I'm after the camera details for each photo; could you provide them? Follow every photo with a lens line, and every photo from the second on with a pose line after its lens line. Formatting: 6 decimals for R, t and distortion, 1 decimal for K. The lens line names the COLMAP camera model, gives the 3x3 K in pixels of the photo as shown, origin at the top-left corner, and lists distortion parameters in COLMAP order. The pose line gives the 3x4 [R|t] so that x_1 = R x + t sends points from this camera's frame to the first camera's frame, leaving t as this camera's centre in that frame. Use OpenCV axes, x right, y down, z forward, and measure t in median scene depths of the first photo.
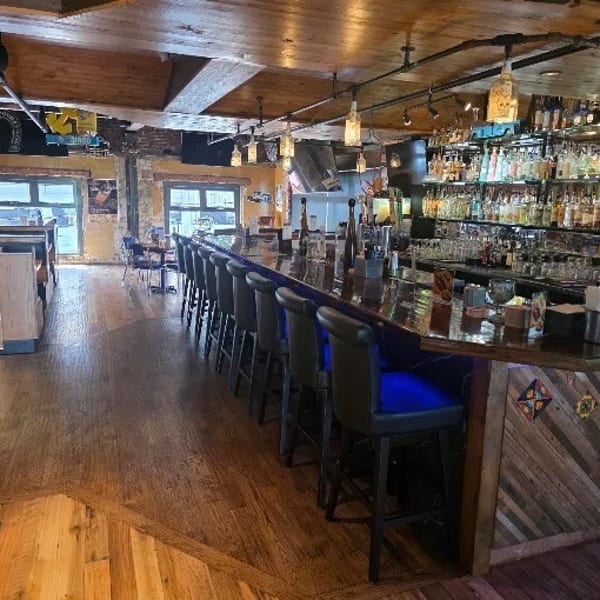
lens RADIAL K [[545.0, 0, 308.5], [0, 545.0, 312.4], [0, 0, 1]] dist [0.027402, -0.003401]
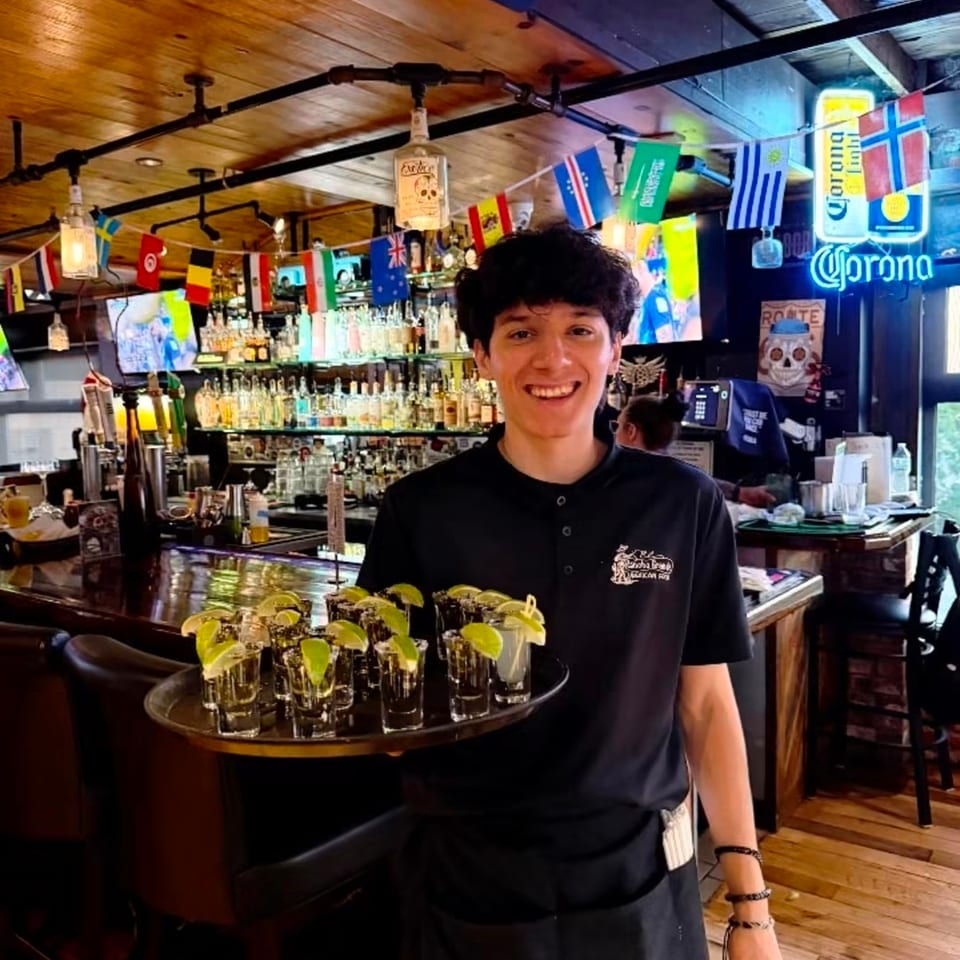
lens RADIAL K [[904.1, 0, 483.3], [0, 904.1, 499.5], [0, 0, 1]] dist [0.085483, -0.159377]
pose [[0.852240, -0.098796, 0.513738, -0.030924], [0.148227, 0.987366, -0.056016, -0.017161], [-0.501713, 0.123889, 0.856117, 0.123898]]
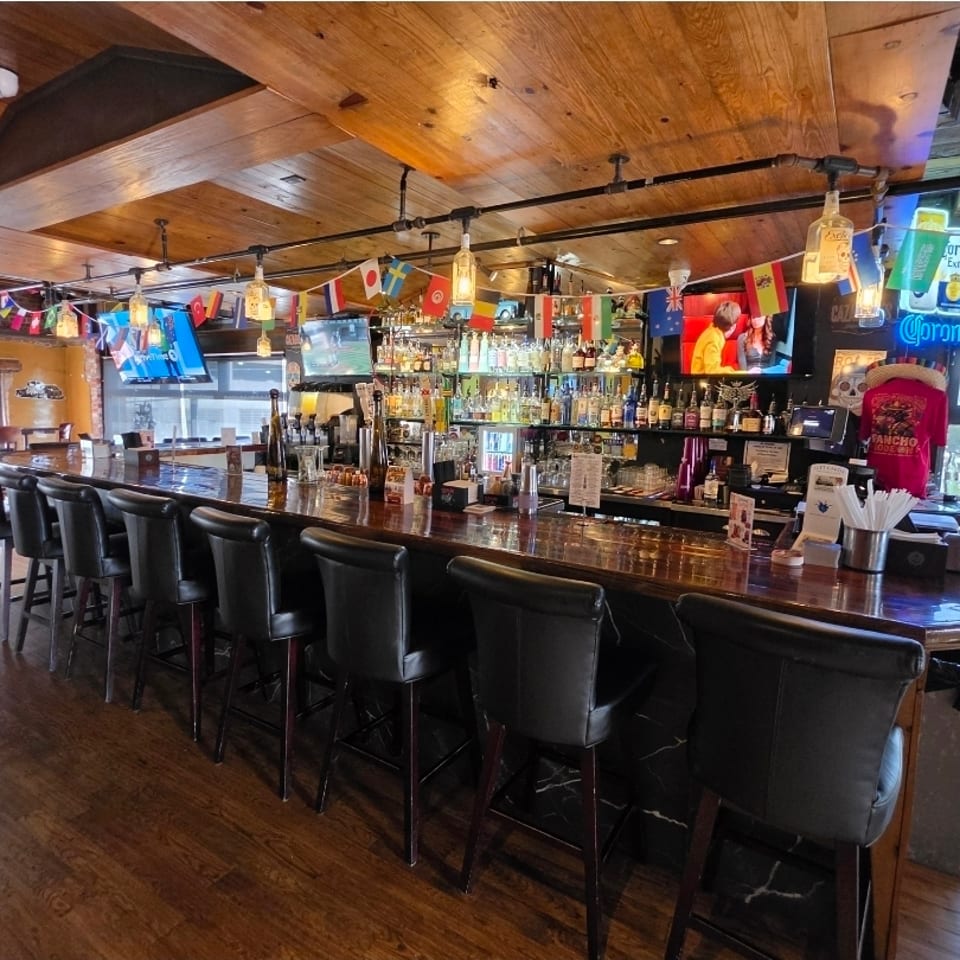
lens RADIAL K [[593.8, 0, 480.0], [0, 593.8, 480.0], [0, 0, 1]] dist [-0.000583, 0.002748]
pose [[0.807006, -0.077511, 0.585434, -0.207523], [0.113938, 0.993159, -0.025568, -0.059499], [-0.579447, 0.087337, 0.810317, 0.307297]]
